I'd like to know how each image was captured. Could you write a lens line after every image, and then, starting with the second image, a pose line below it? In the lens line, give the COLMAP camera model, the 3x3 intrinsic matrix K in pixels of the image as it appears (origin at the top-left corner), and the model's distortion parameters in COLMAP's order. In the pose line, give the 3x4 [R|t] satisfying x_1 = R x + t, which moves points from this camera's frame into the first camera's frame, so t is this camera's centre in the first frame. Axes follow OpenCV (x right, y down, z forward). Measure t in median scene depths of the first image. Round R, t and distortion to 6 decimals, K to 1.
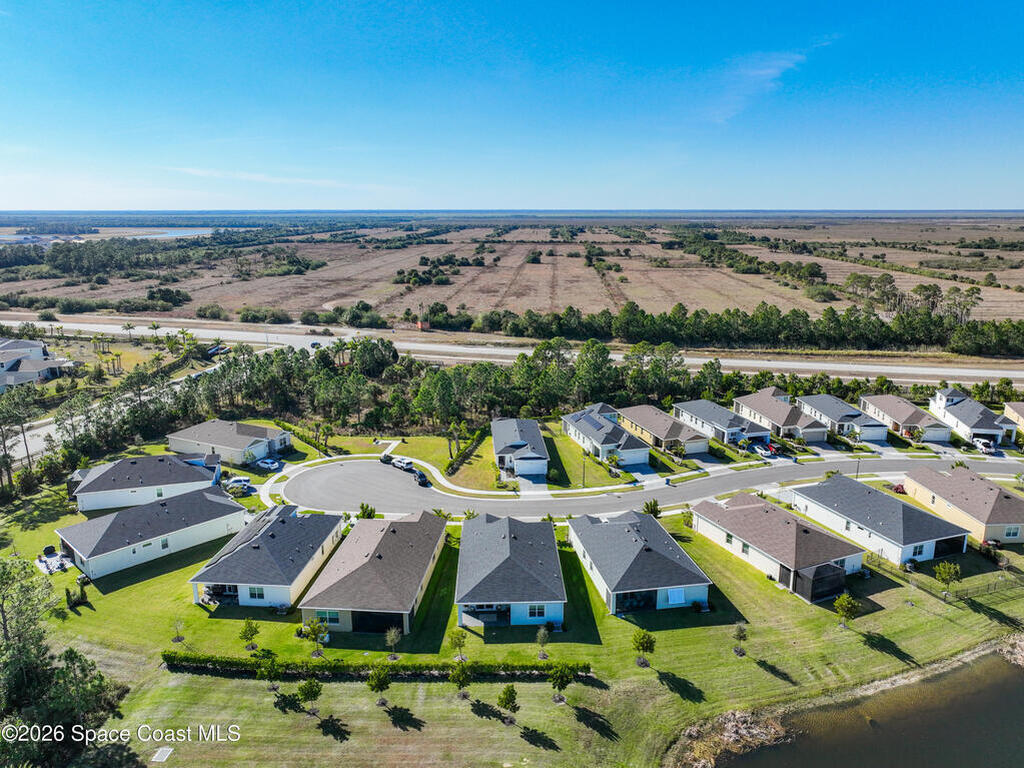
lens RADIAL K [[739.3, 0, 512.0], [0, 739.3, 384.0], [0, 0, 1]] dist [0.000947, 0.009722]
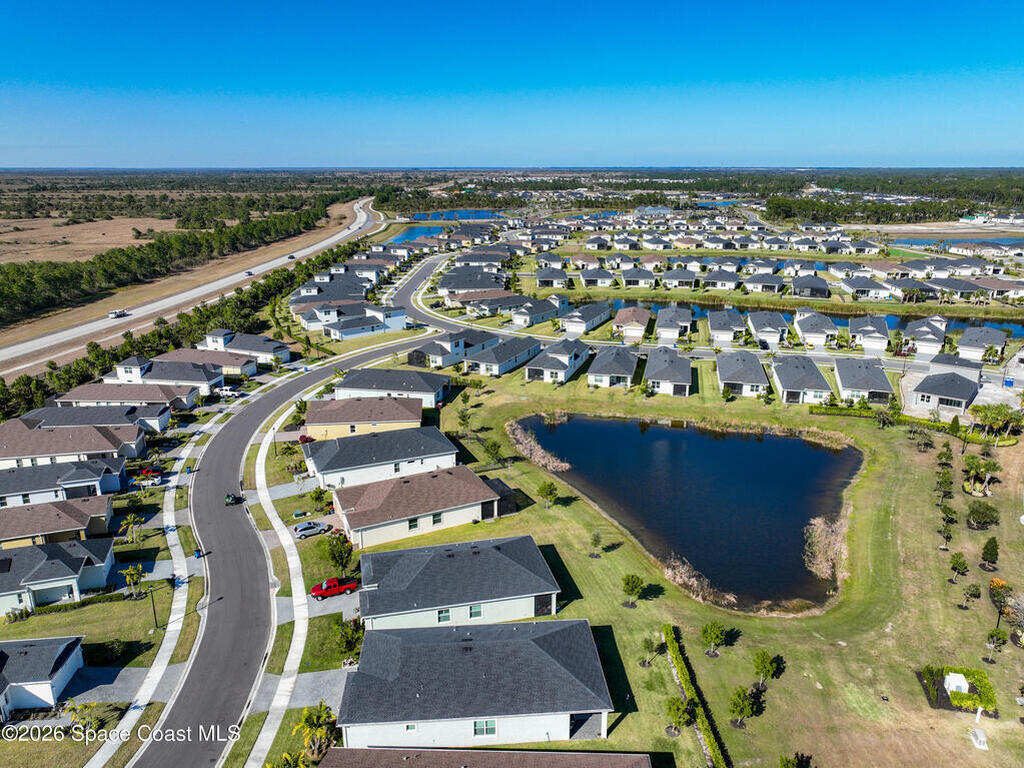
lens RADIAL K [[739.3, 0, 512.0], [0, 739.3, 384.0], [0, 0, 1]] dist [0.000947, 0.009722]
pose [[-0.061932, -0.282779, 0.957184, -0.437427], [0.234200, 0.928131, 0.289349, -0.152651], [-0.970214, 0.242092, 0.008745, 0.652805]]
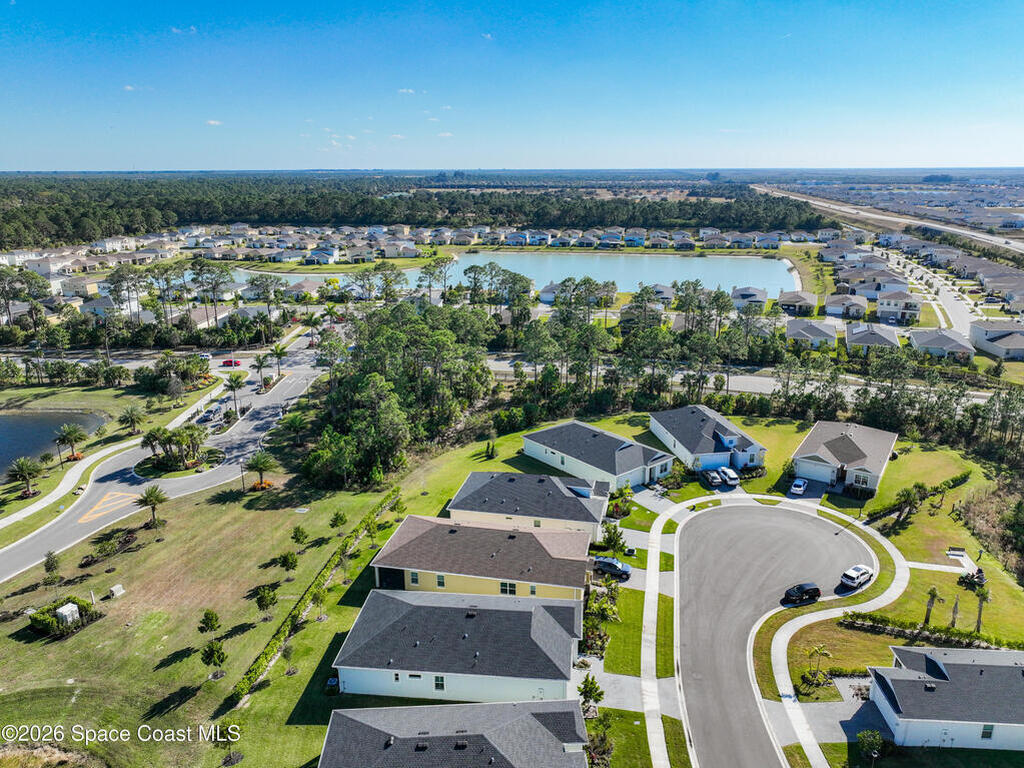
lens RADIAL K [[739.3, 0, 512.0], [0, 739.3, 384.0], [0, 0, 1]] dist [0.000947, 0.009722]
pose [[-0.138449, 0.282307, -0.949281, 0.465334], [-0.221265, 0.925467, 0.307495, -0.179119], [0.965336, 0.252615, -0.065665, 0.751787]]
